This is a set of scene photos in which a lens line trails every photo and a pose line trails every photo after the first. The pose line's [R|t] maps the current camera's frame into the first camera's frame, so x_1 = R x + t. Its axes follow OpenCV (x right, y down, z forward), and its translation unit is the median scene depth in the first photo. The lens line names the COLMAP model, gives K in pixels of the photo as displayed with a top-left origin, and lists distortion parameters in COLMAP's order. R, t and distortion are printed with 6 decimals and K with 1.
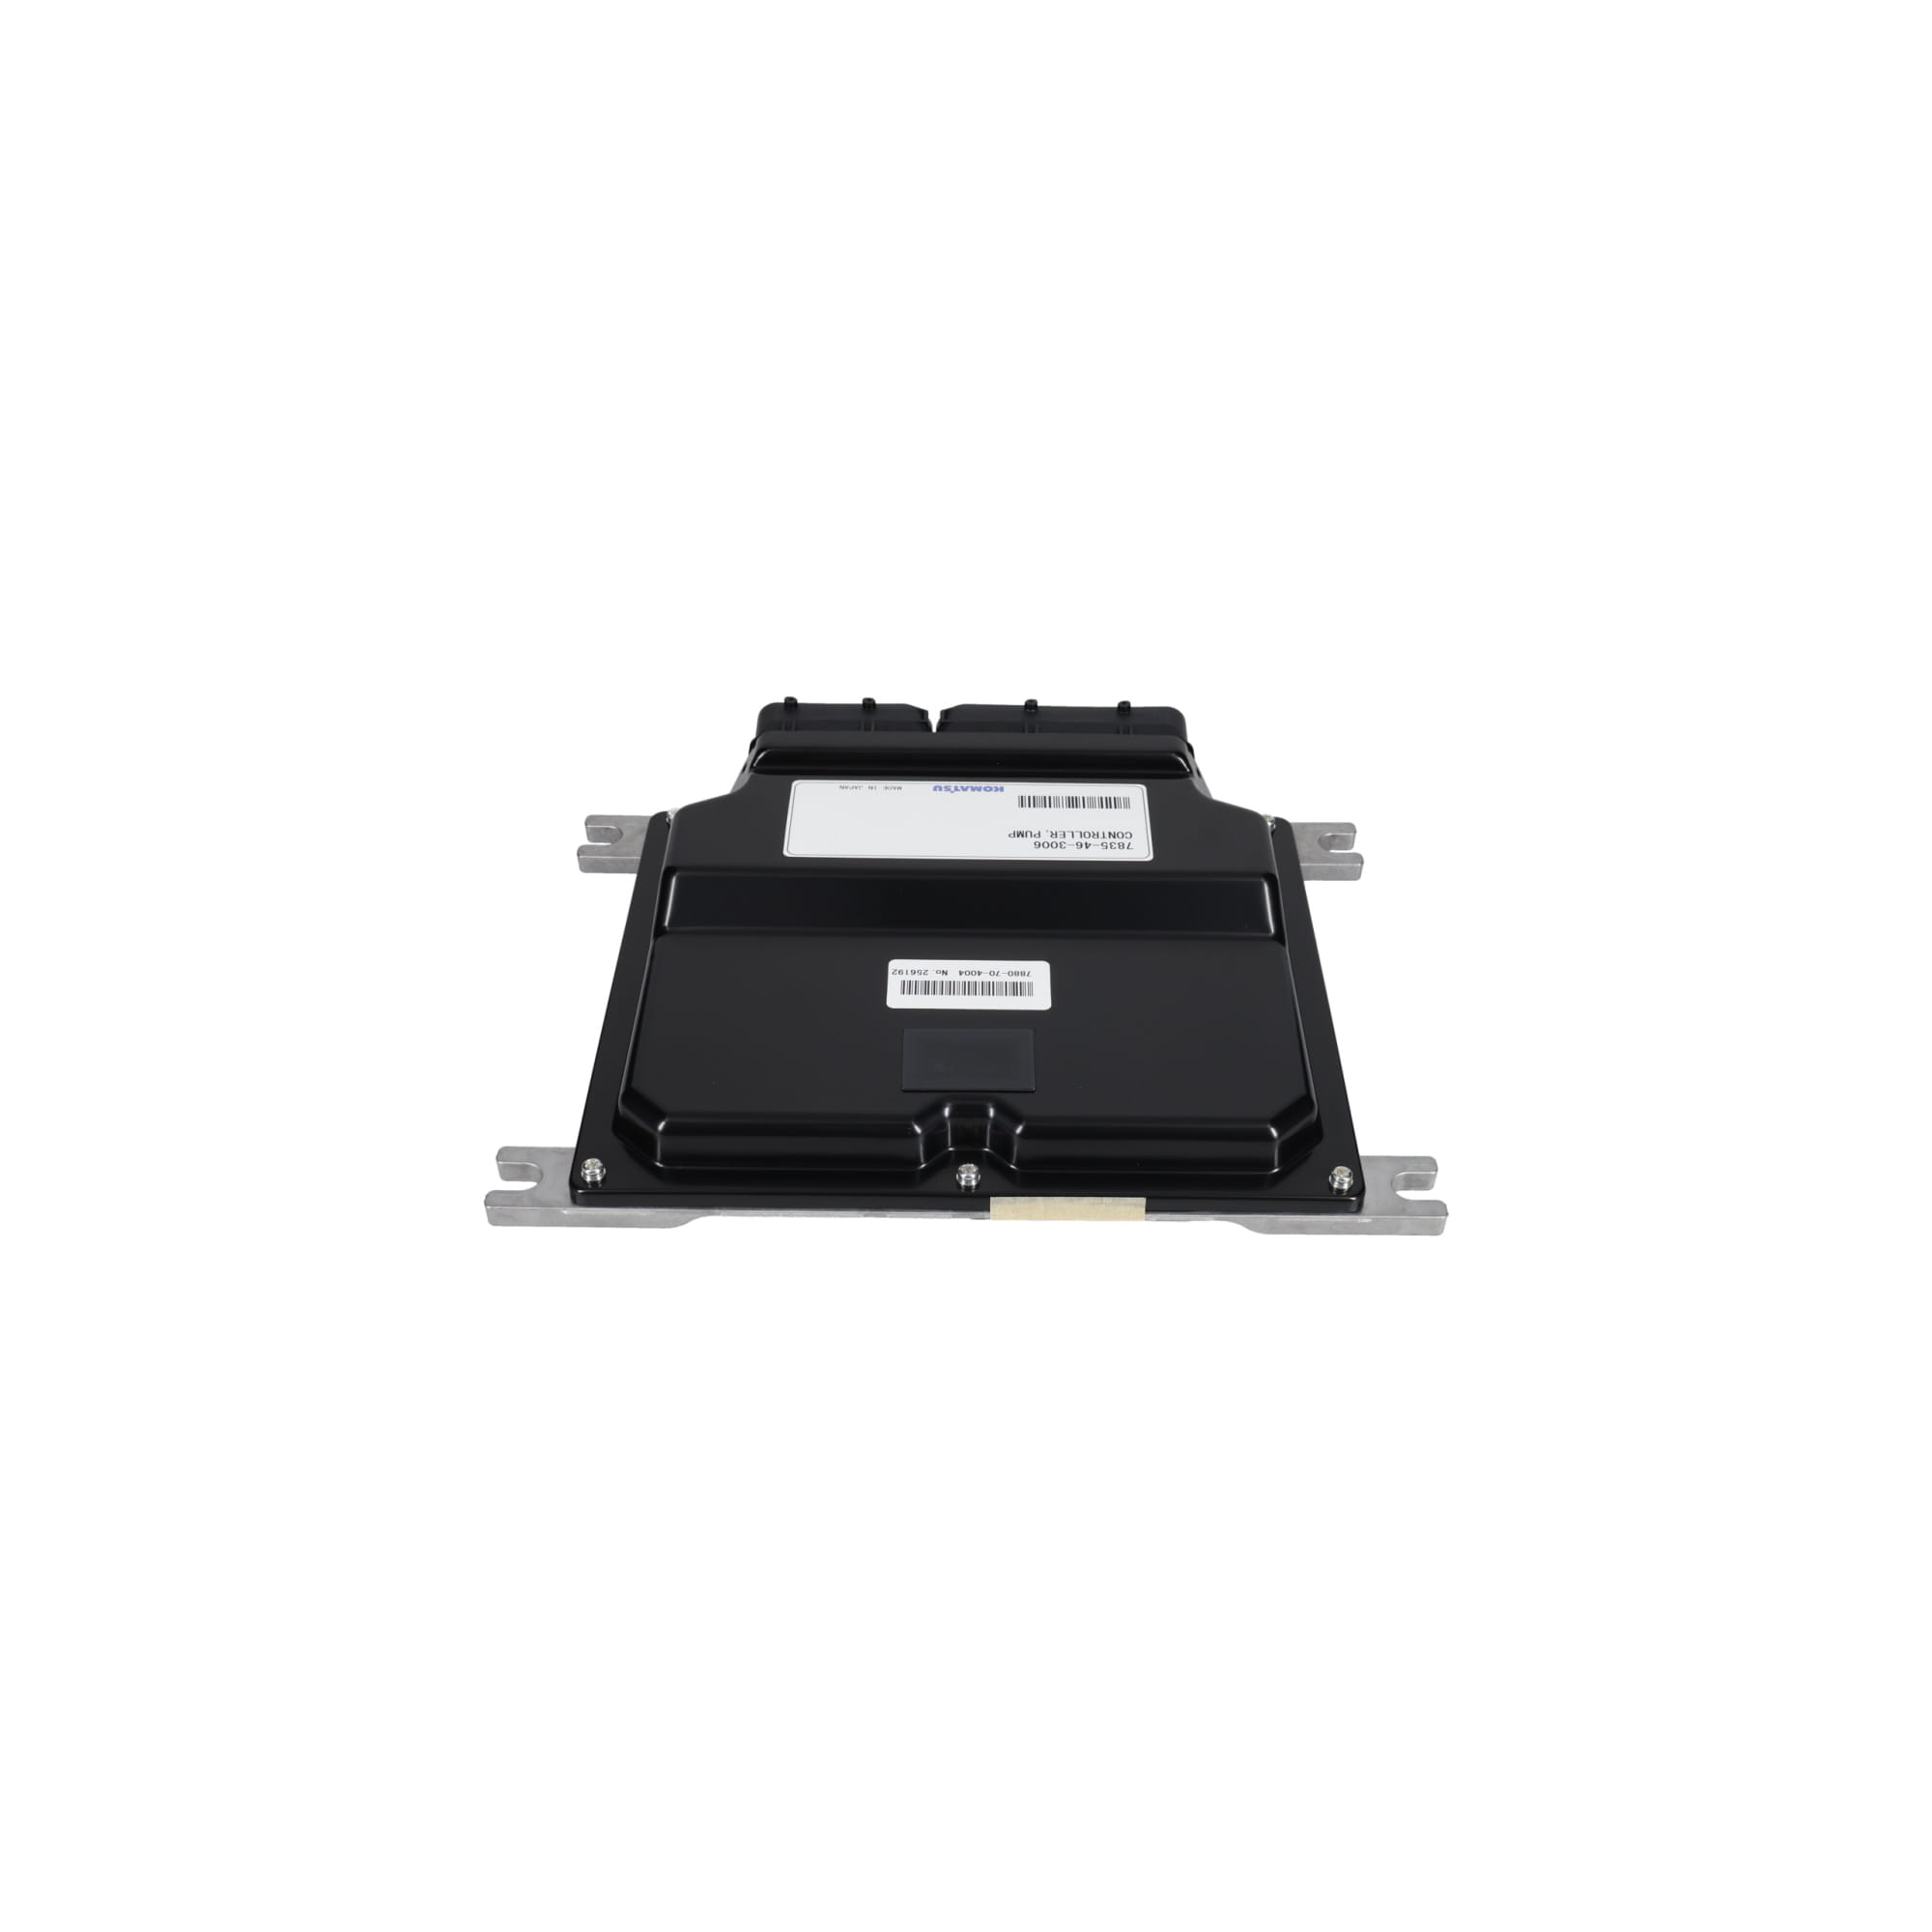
lens RADIAL K [[2079.0, 0, 966.0], [0, 2079.0, 966.0], [0, 0, 1]] dist [0.081625, 0.001354]
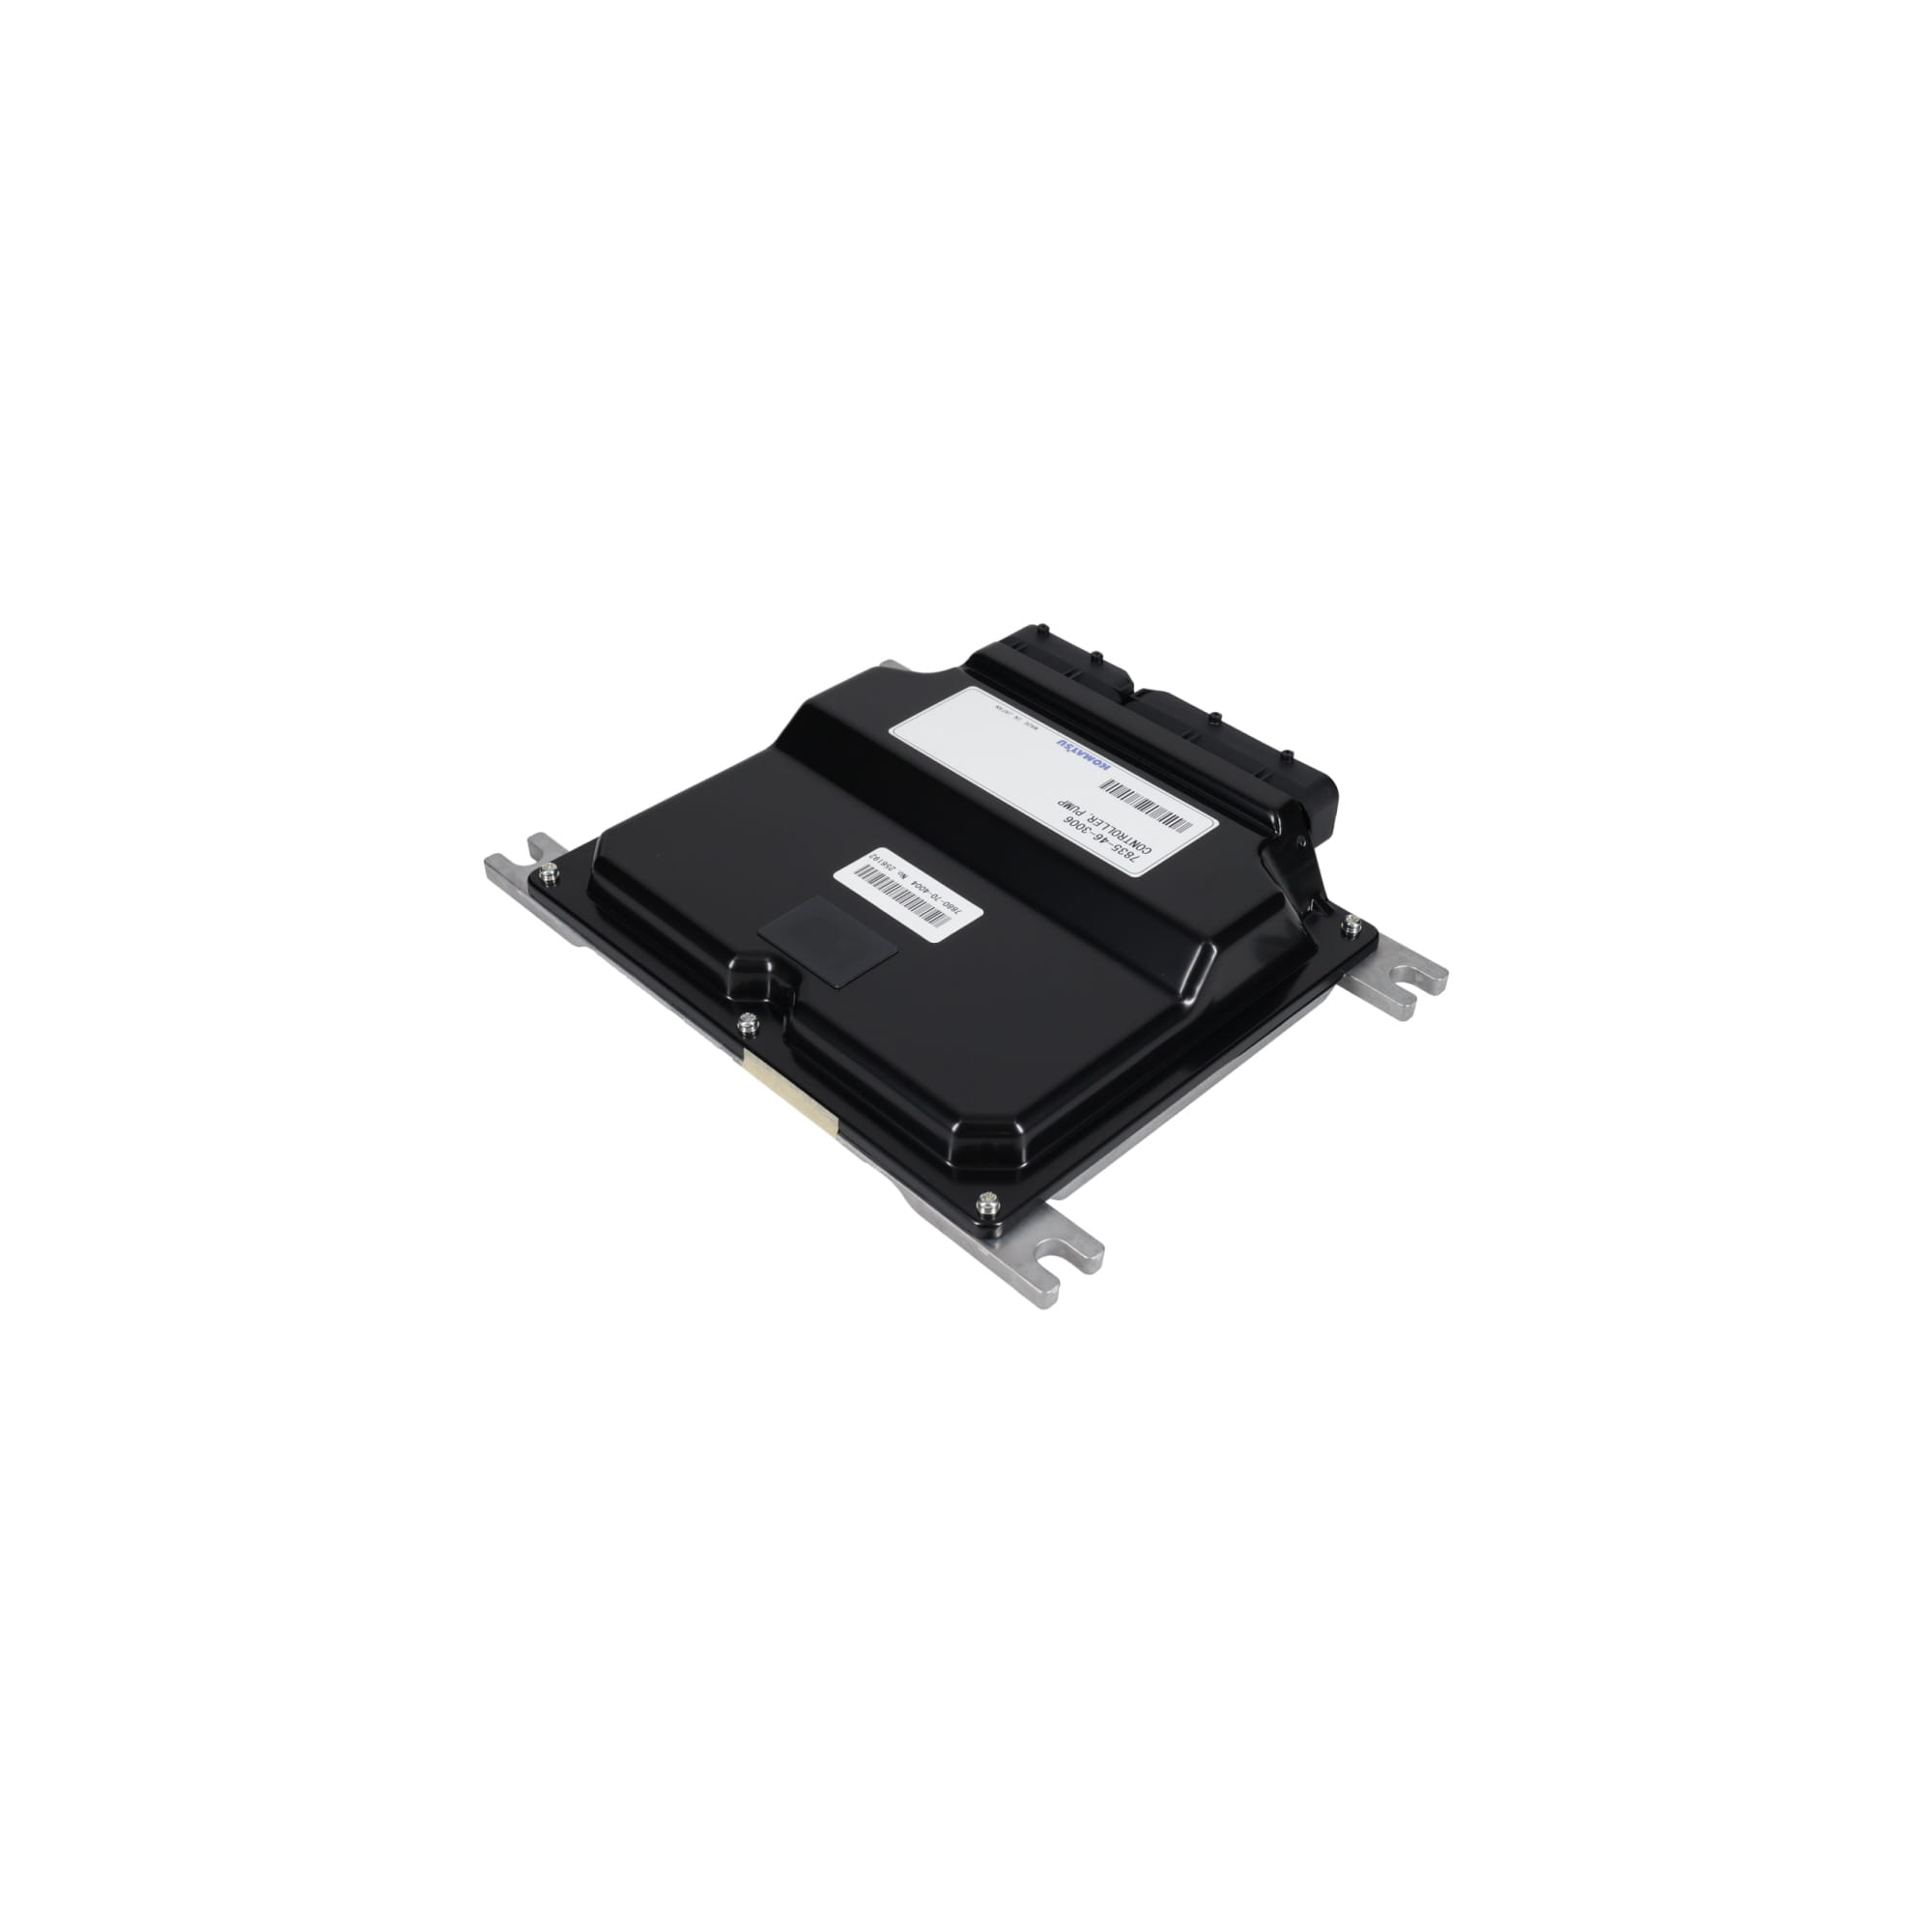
lens RADIAL K [[1883.8, 0, 1003.0], [0, 1883.8, 965.9], [0, 0, 1]] dist [0.004991, 0.000742]
pose [[0.715067, 0.457027, -0.528966, 0.539939], [-0.442598, 0.881694, 0.163470, -0.132412], [0.541097, 0.117228, 0.832750, 0.203066]]
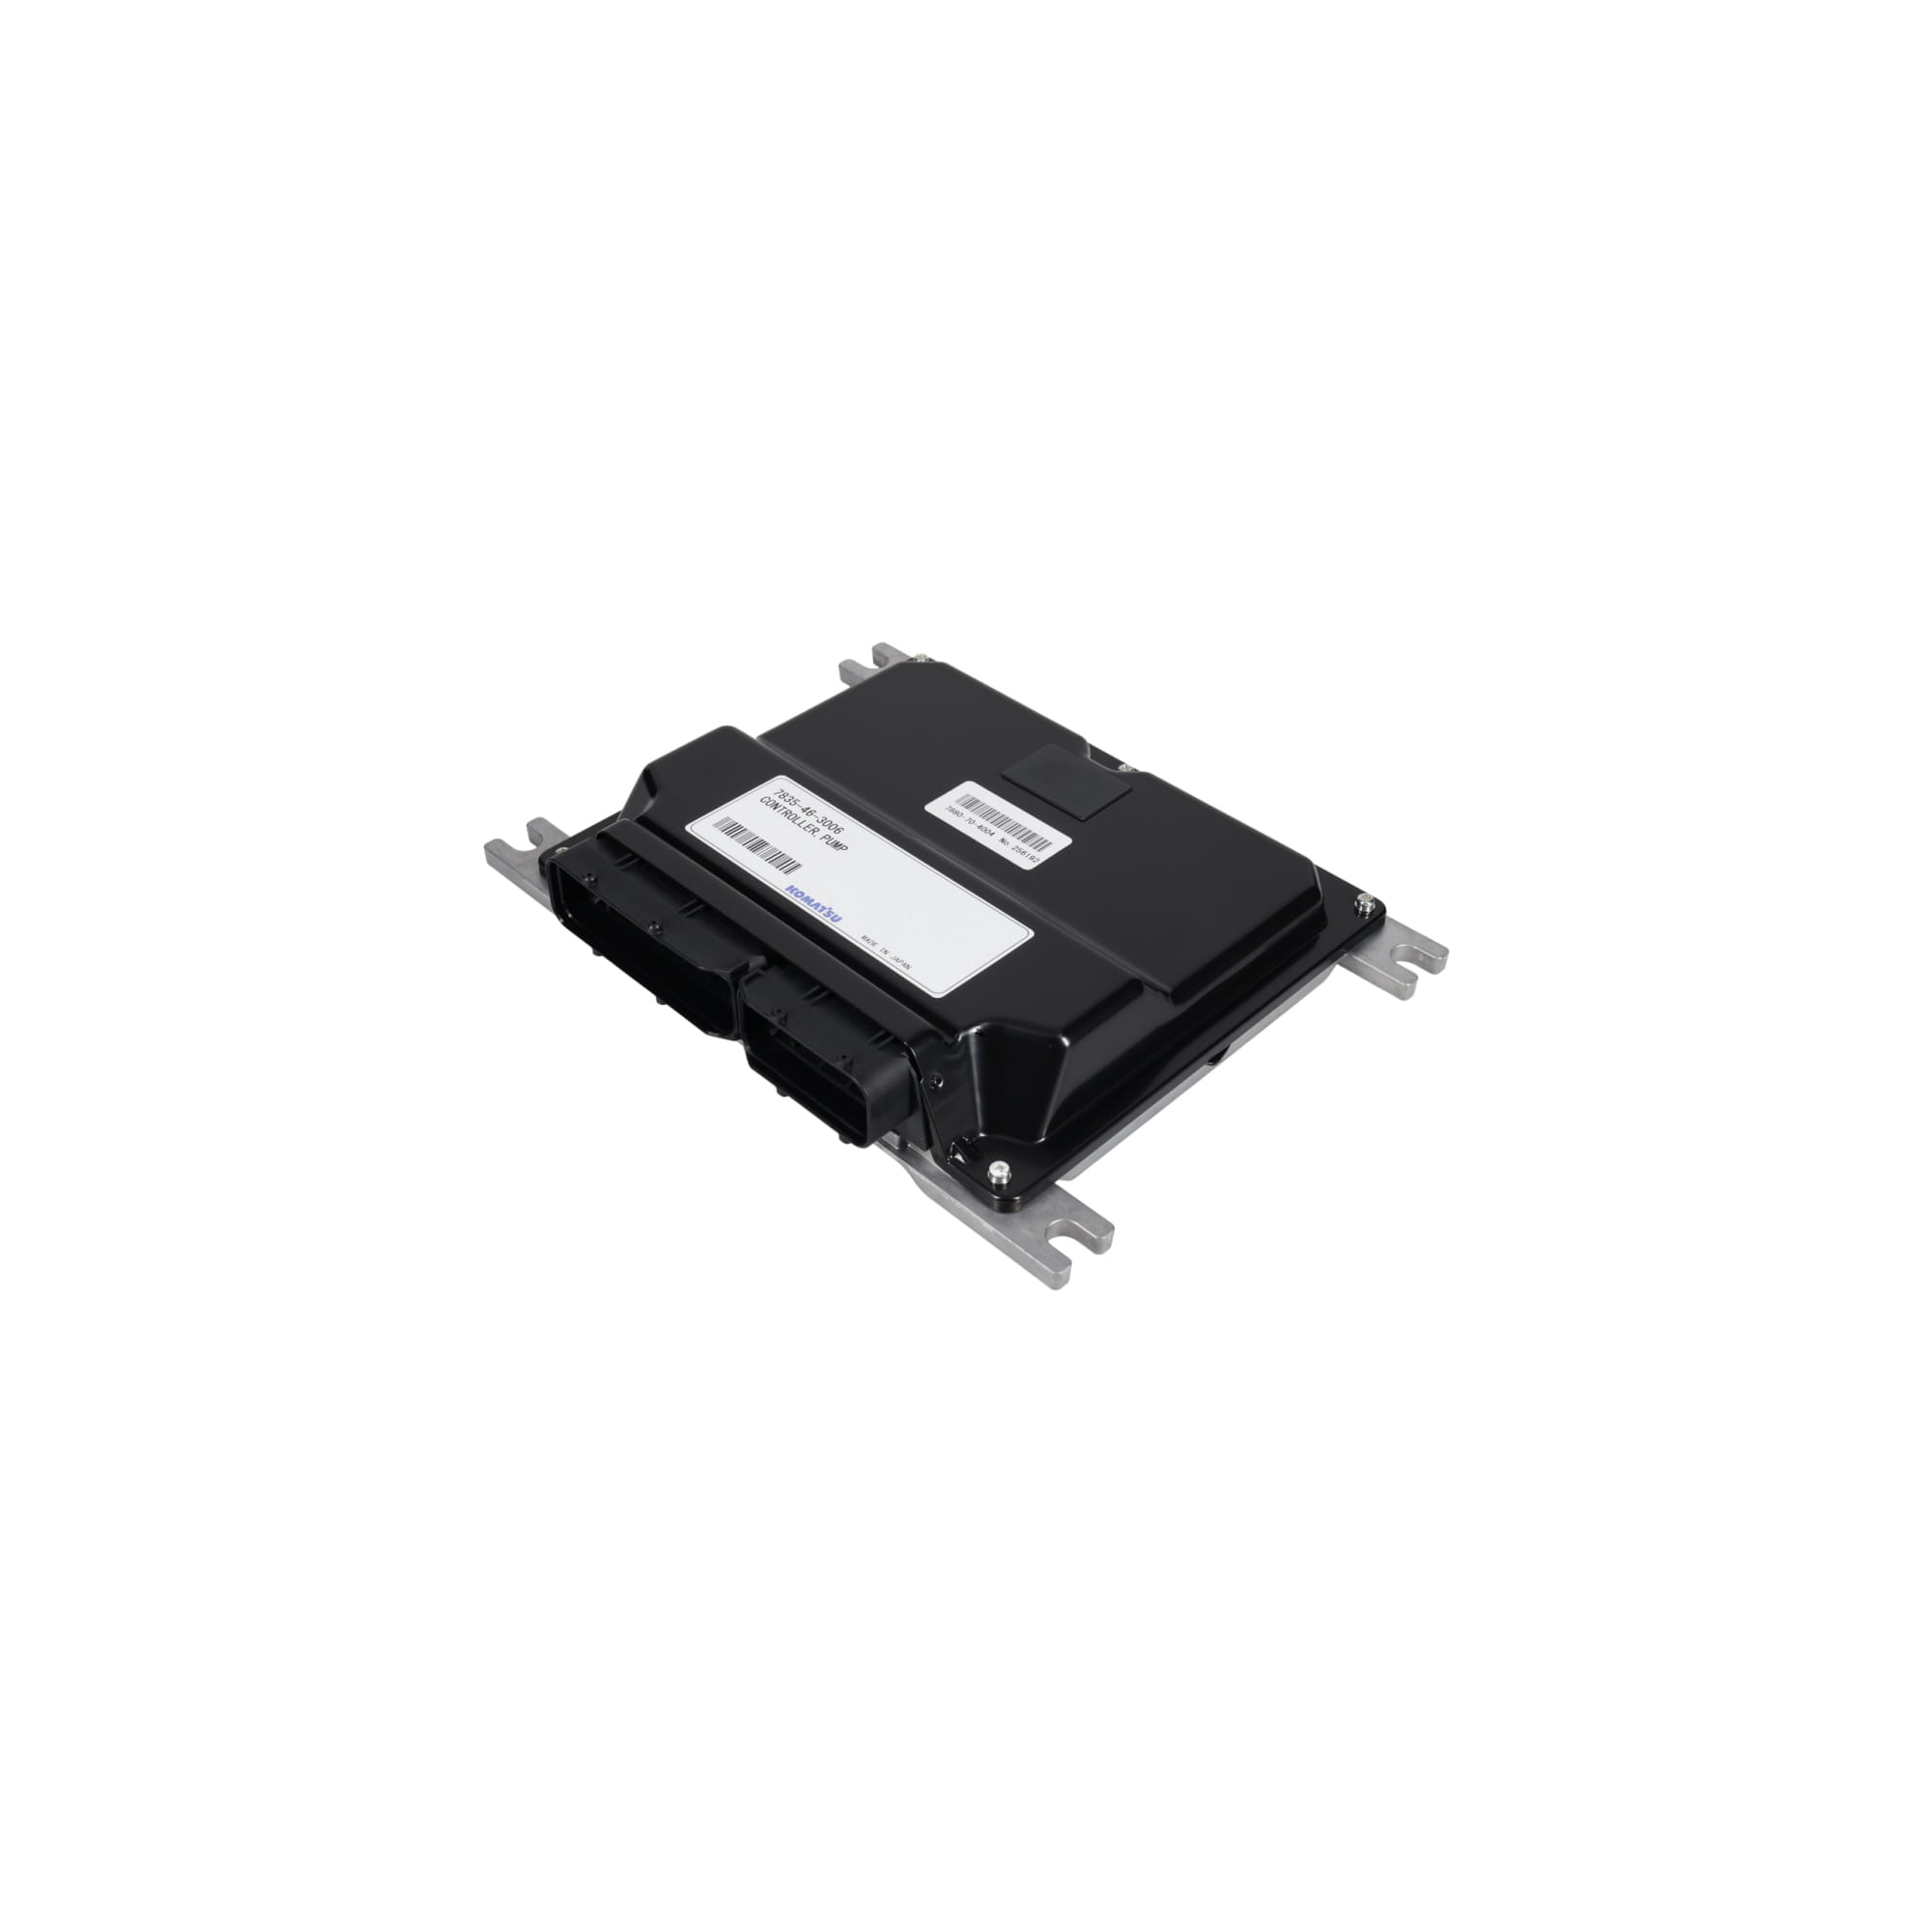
lens RADIAL K [[1928.5, 0, 959.6], [0, 1928.5, 867.0], [0, 0, 1]] dist [0.004127, 0.000390]
pose [[-0.718057, -0.453537, 0.527918, -0.513751], [0.412330, 0.333858, 0.847657, -0.826034], [-0.560694, 0.826343, -0.052722, 1.024145]]
